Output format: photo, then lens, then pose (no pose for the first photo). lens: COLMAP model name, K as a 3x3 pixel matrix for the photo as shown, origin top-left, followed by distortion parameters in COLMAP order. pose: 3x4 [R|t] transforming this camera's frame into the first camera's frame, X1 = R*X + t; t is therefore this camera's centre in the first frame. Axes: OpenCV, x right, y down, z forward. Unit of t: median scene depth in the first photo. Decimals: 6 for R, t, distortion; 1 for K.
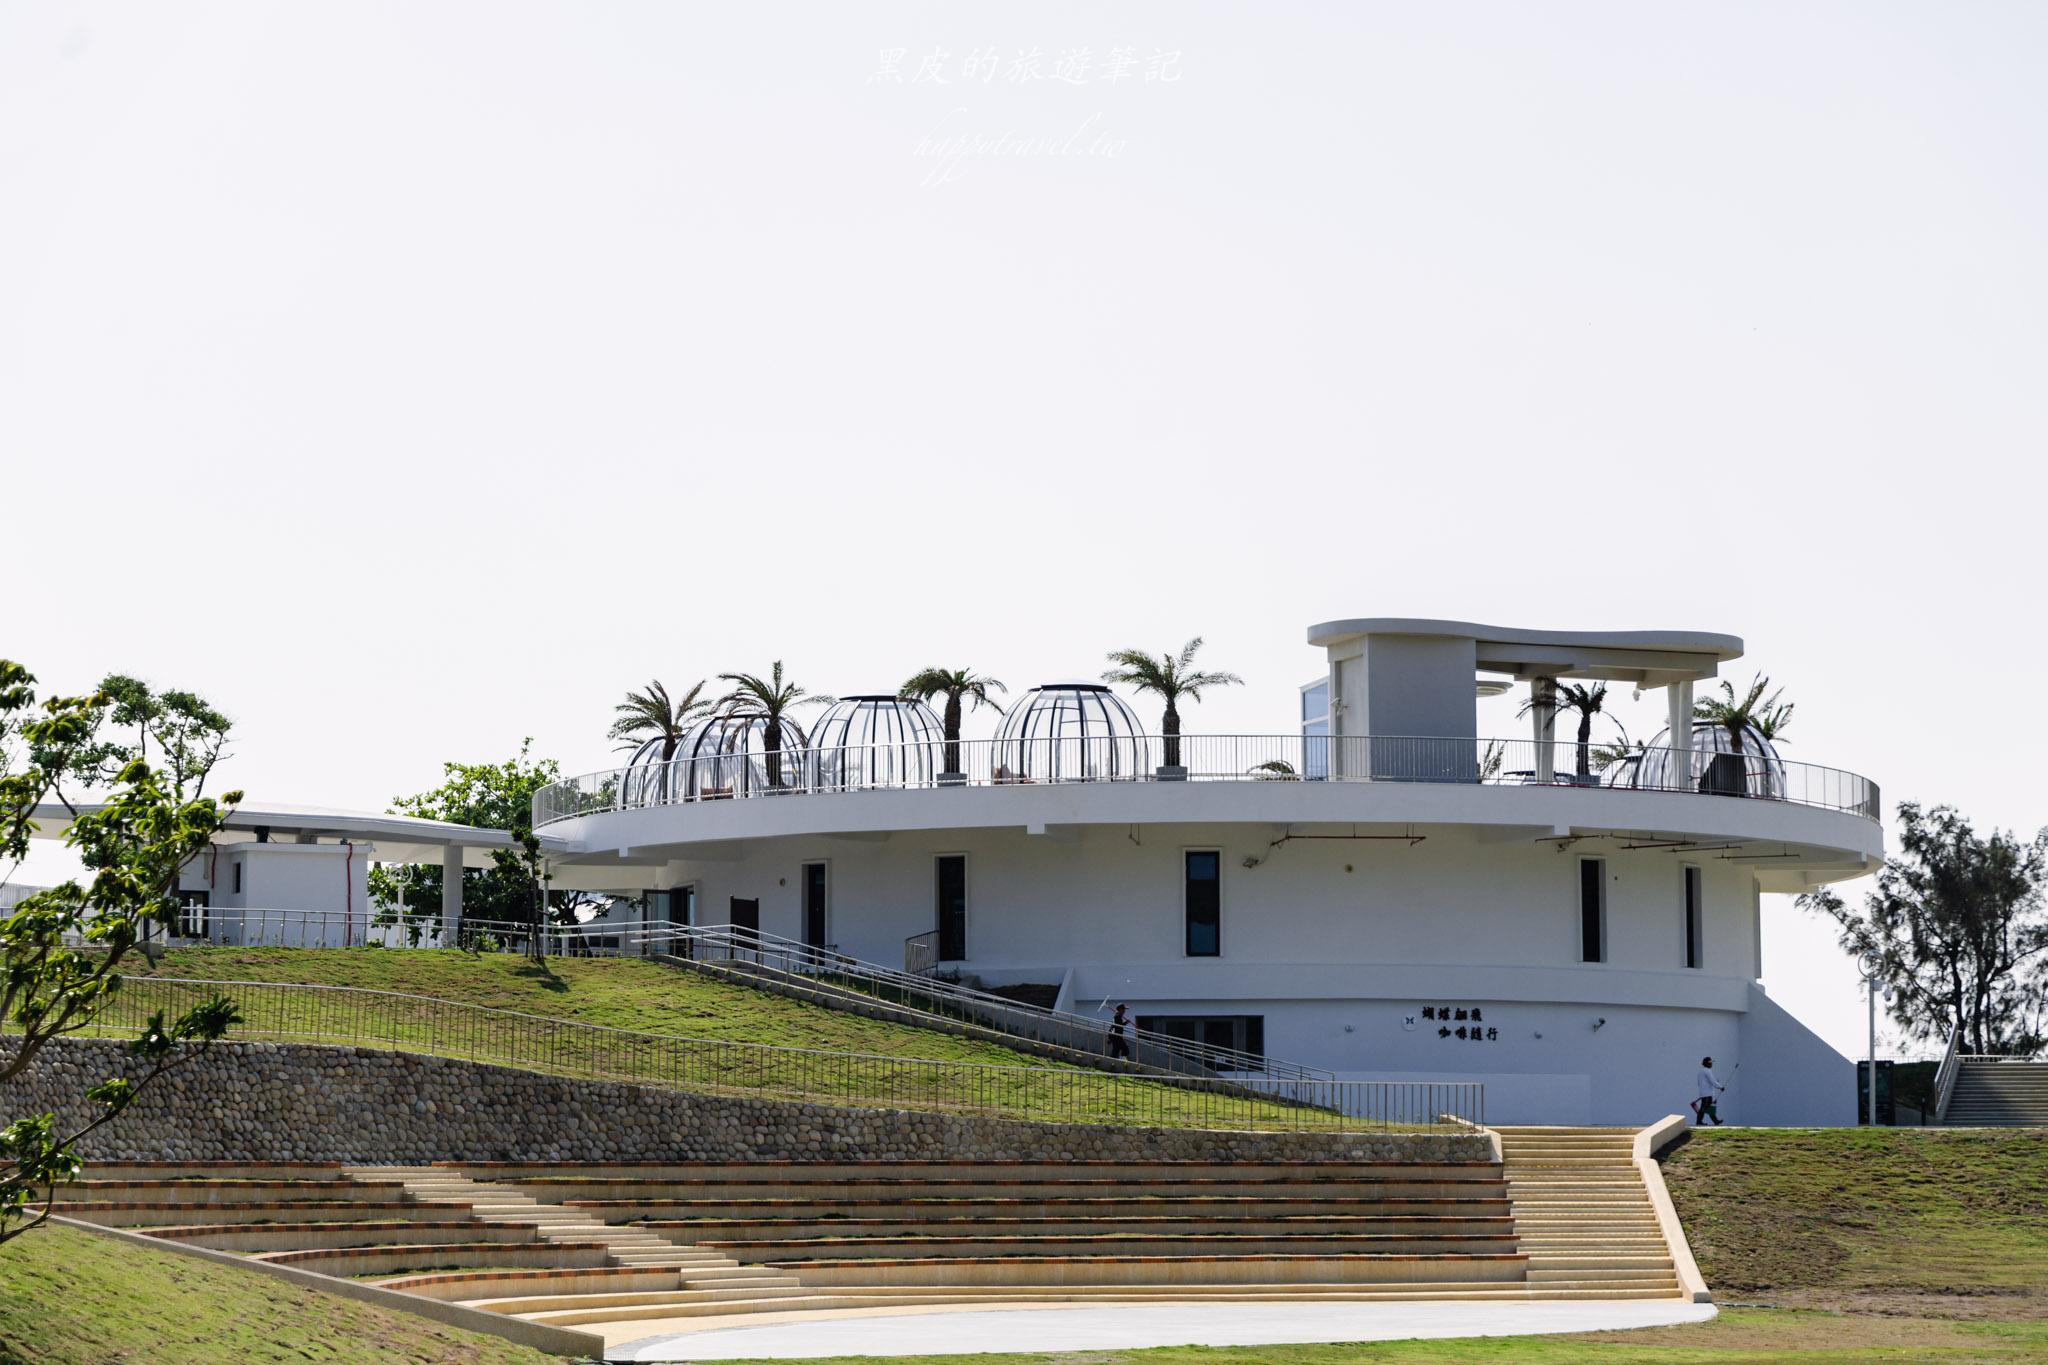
lens RADIAL K [[4522.6, 0, 1022.1], [0, 4522.6, 682.2], [0, 0, 1]] dist [0.023119, 0.000000]
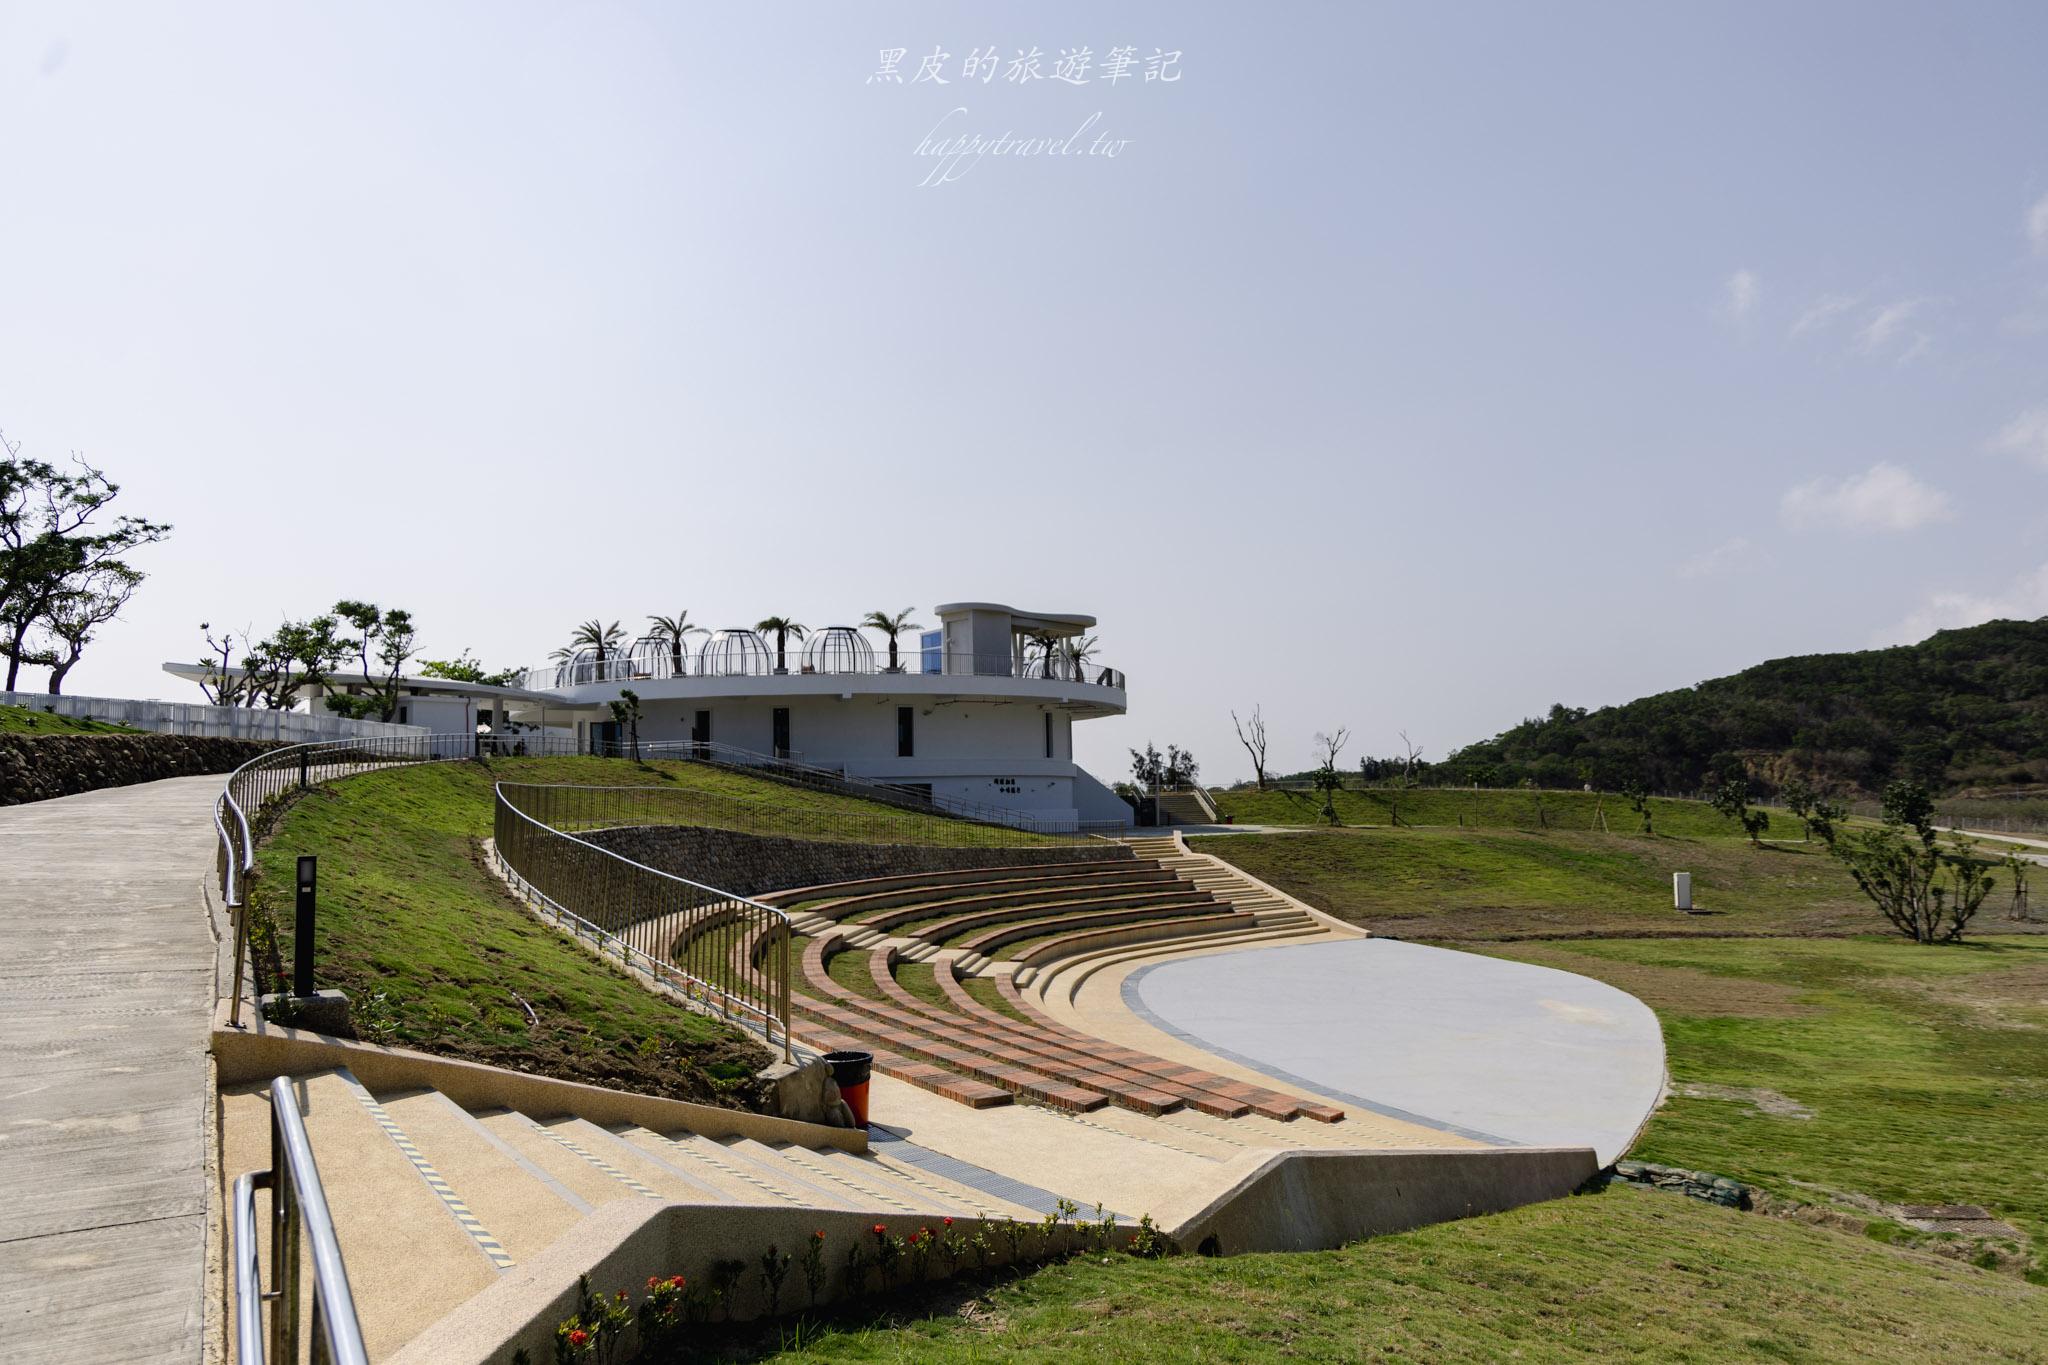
lens RADIAL K [[1376.5, 0, 1016.4], [0, 1376.5, 680.8], [0, 0, 1]] dist [0.000795, 0.005246]
pose [[0.905033, 0.020894, 0.424828, -0.188362], [-0.029325, 0.999481, 0.013315, 0.014431], [-0.424329, -0.024509, 0.905176, 0.383434]]
